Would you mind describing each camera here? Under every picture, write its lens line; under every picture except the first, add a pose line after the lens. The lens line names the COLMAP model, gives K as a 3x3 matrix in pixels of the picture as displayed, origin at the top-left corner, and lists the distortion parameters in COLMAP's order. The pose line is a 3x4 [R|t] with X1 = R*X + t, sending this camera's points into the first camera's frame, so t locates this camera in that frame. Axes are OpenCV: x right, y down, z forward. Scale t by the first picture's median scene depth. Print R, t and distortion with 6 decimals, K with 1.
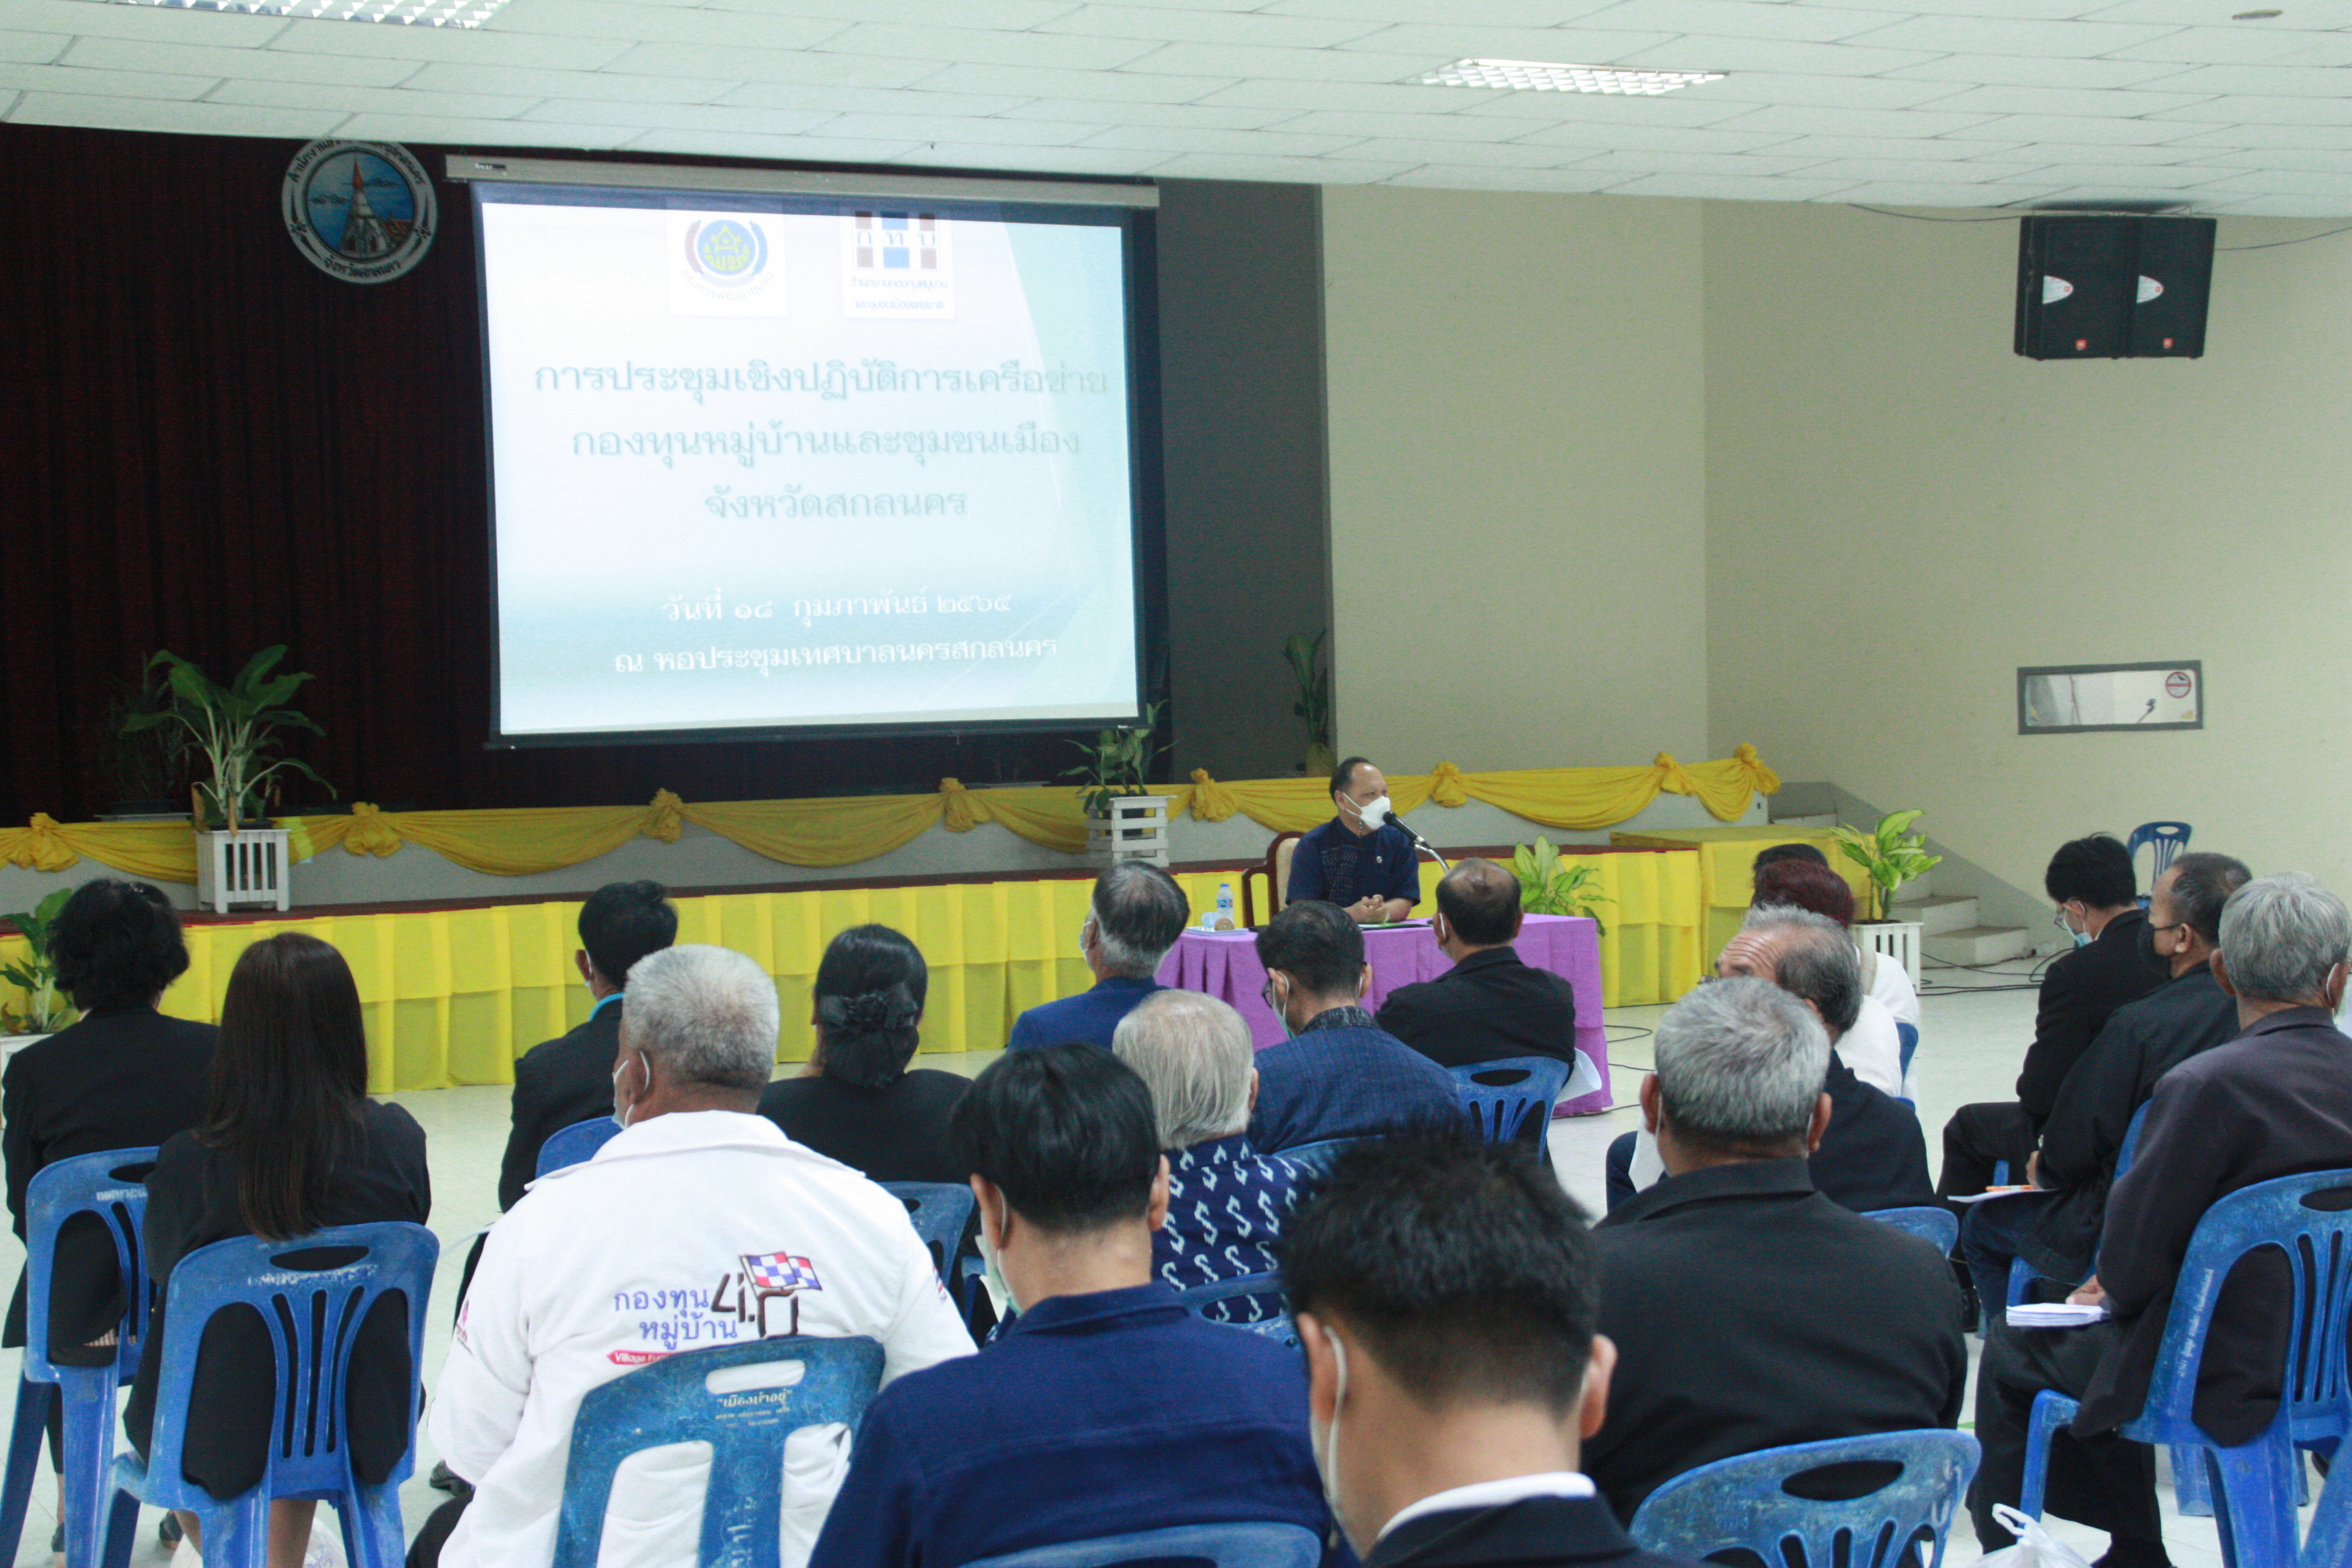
lens RADIAL K [[3724.4, 0, 1213.9], [0, 3724.4, 778.3], [0, 0, 1]] dist [0.166552, 0.022309]
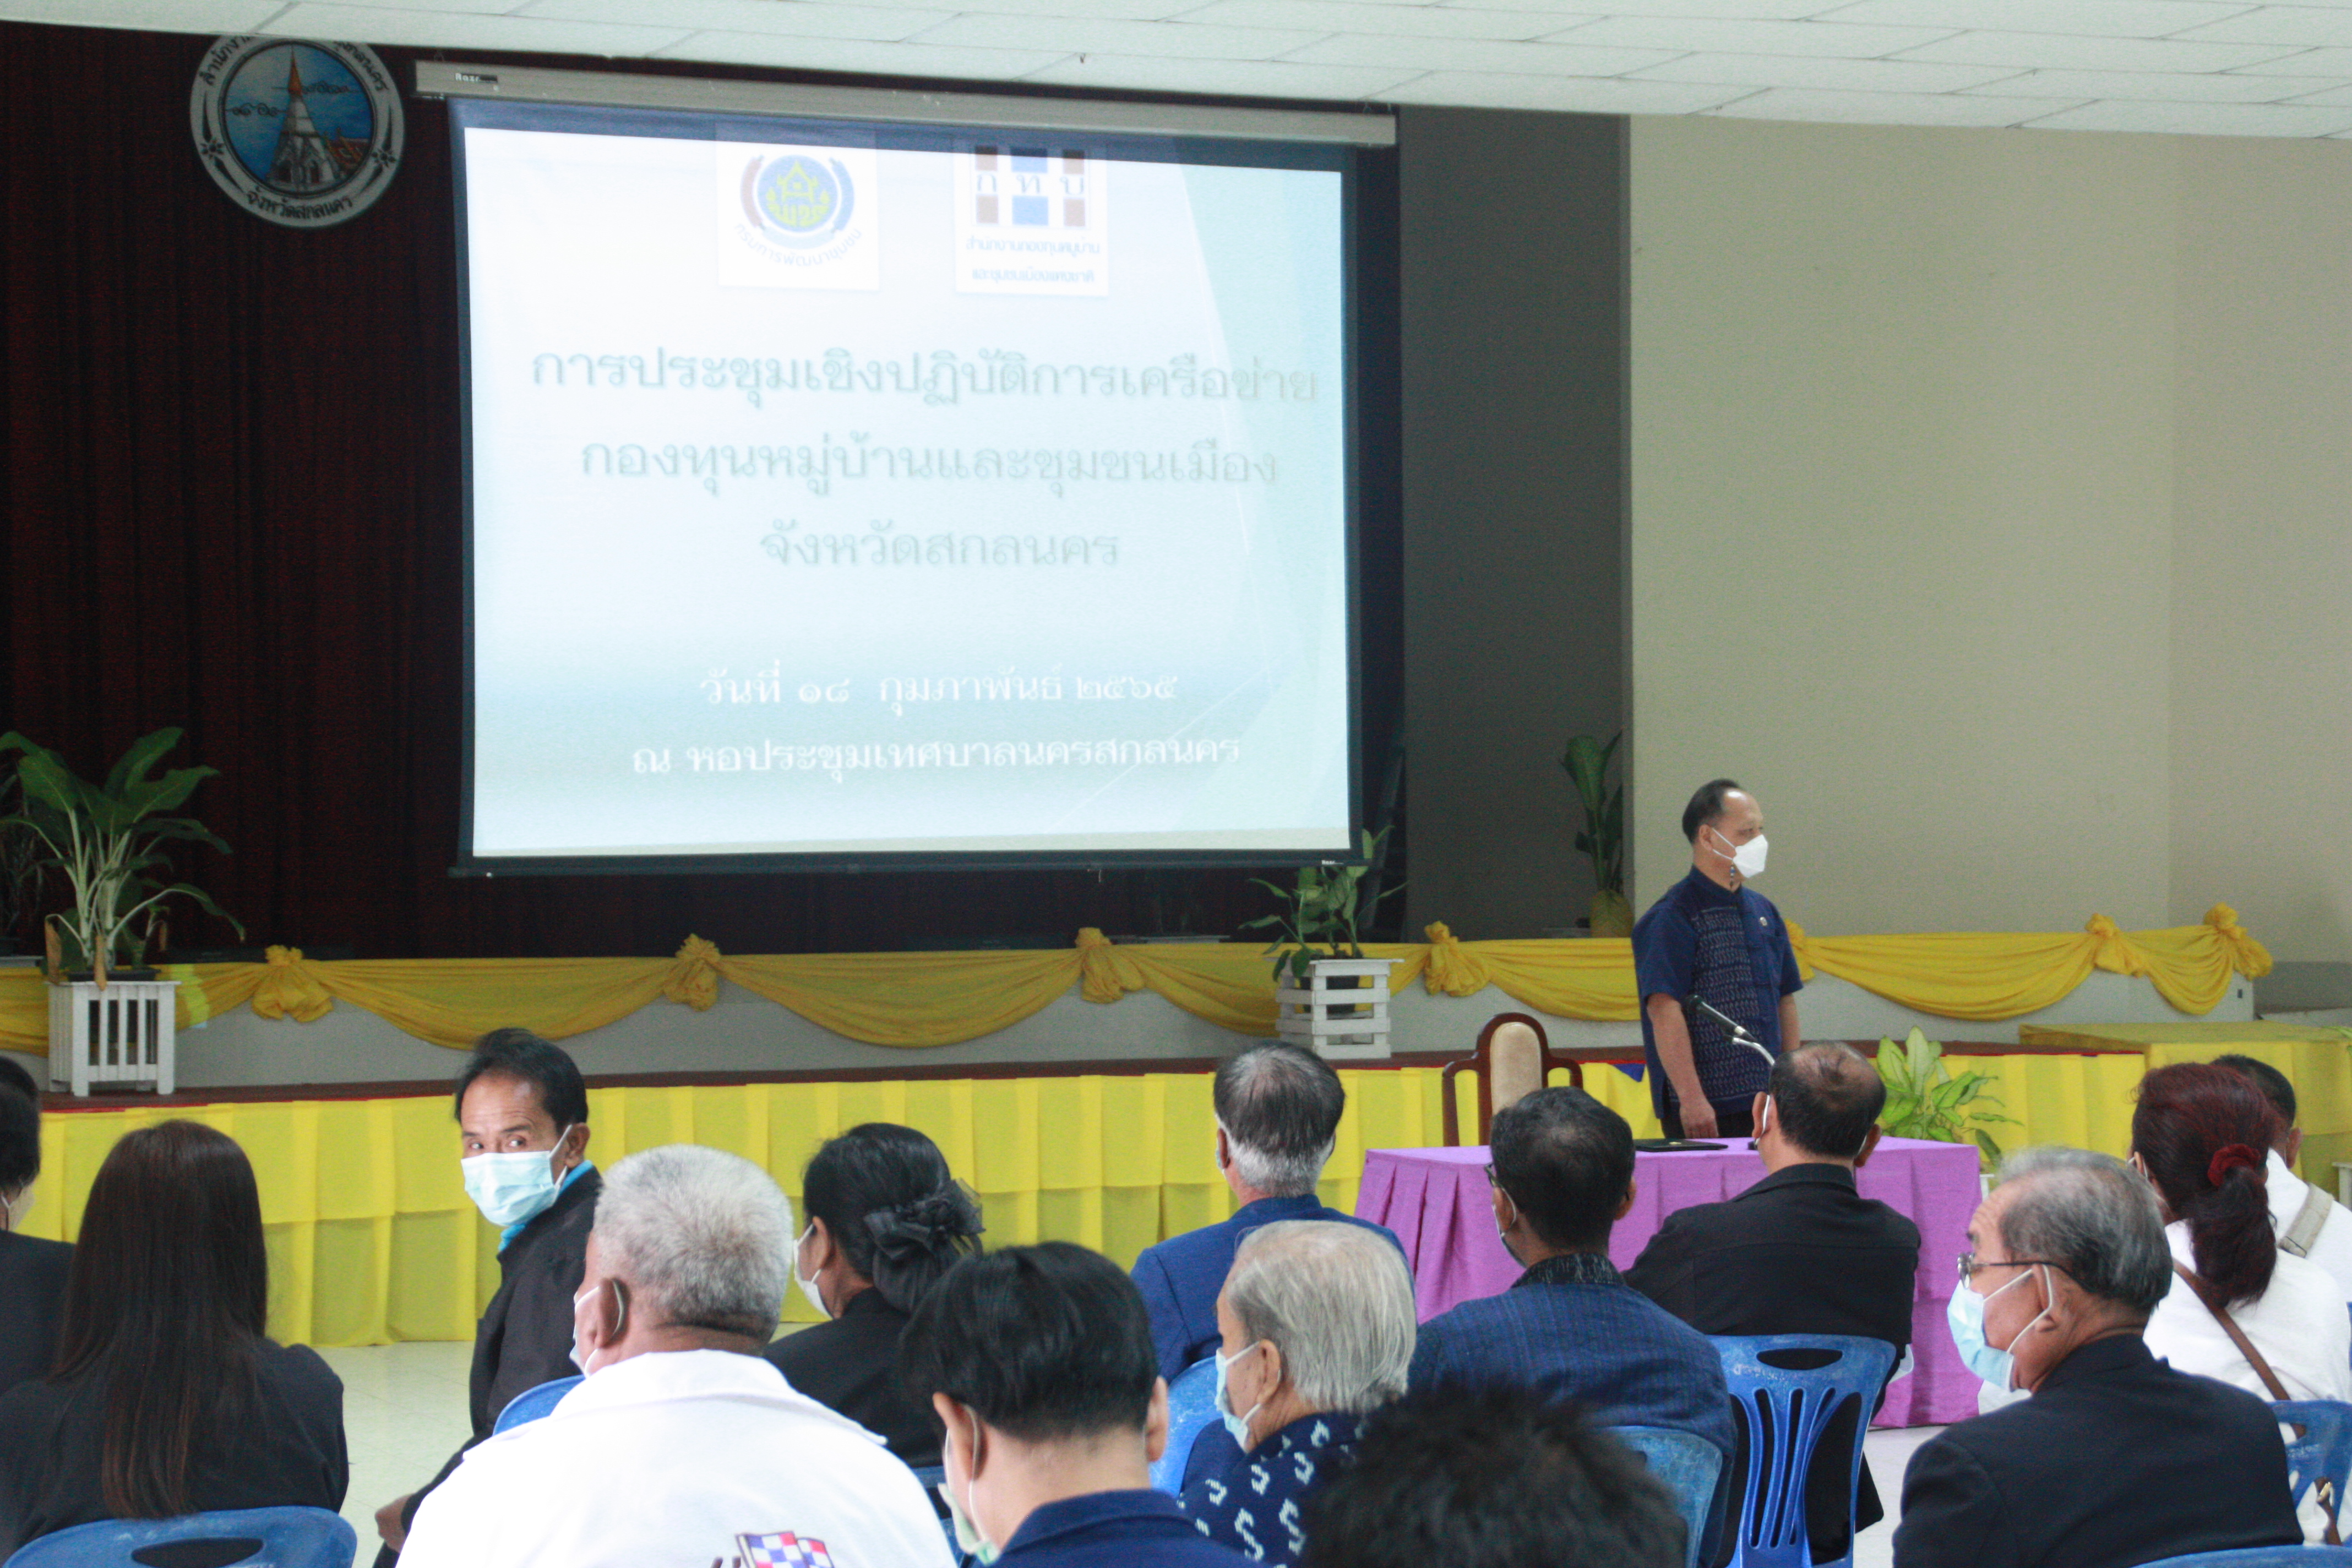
lens RADIAL K [[5310.9, 0, 1231.9], [0, 5310.9, 785.4], [0, 0, 1]] dist [0.493754, -0.339245]
pose [[0.998597, 0.019757, -0.049119, 0.007436], [-0.021126, 0.999398, -0.027523, 0.000171], [0.048546, 0.028523, 0.998414, -0.031885]]
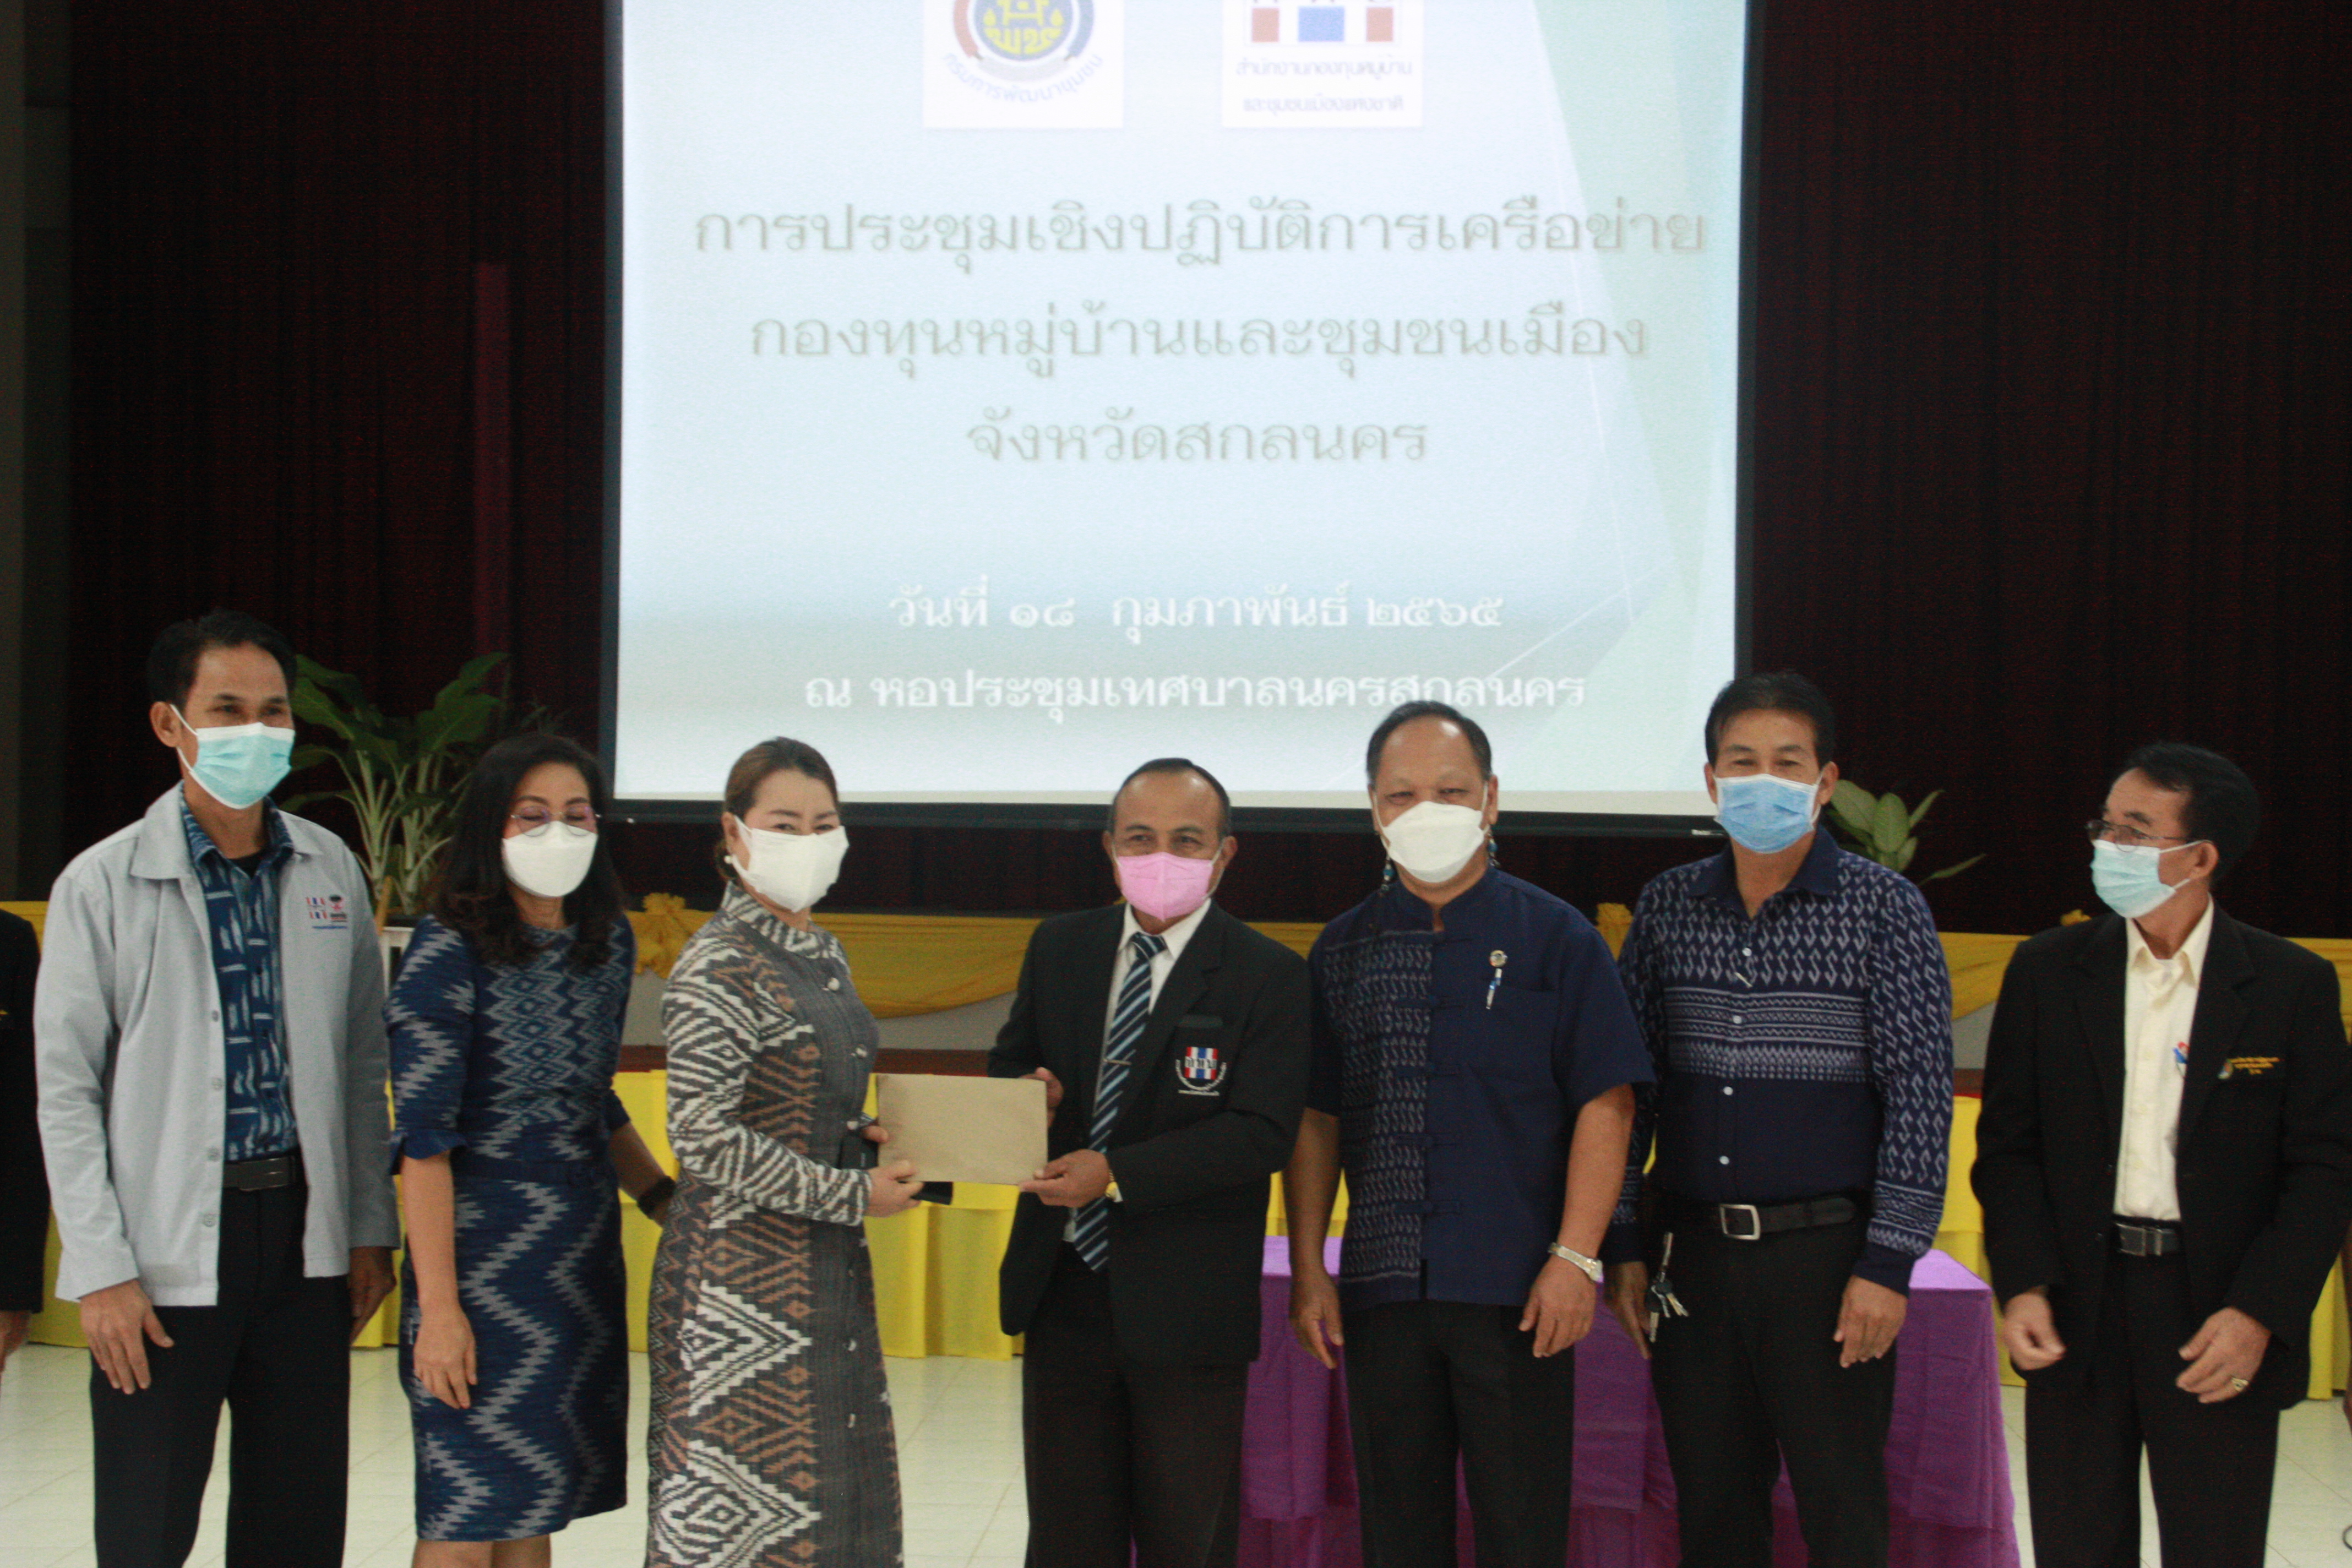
lens RADIAL K [[4225.6, 0, 1176.0], [0, 4225.6, 784.0], [0, 0, 1]] dist [0.239090, -0.016389]
pose [[0.877724, 0.042314, -0.477295, 0.221262], [-0.049327, 0.998780, -0.002164, -0.016507], [0.476621, 0.025443, 0.878741, 0.398926]]
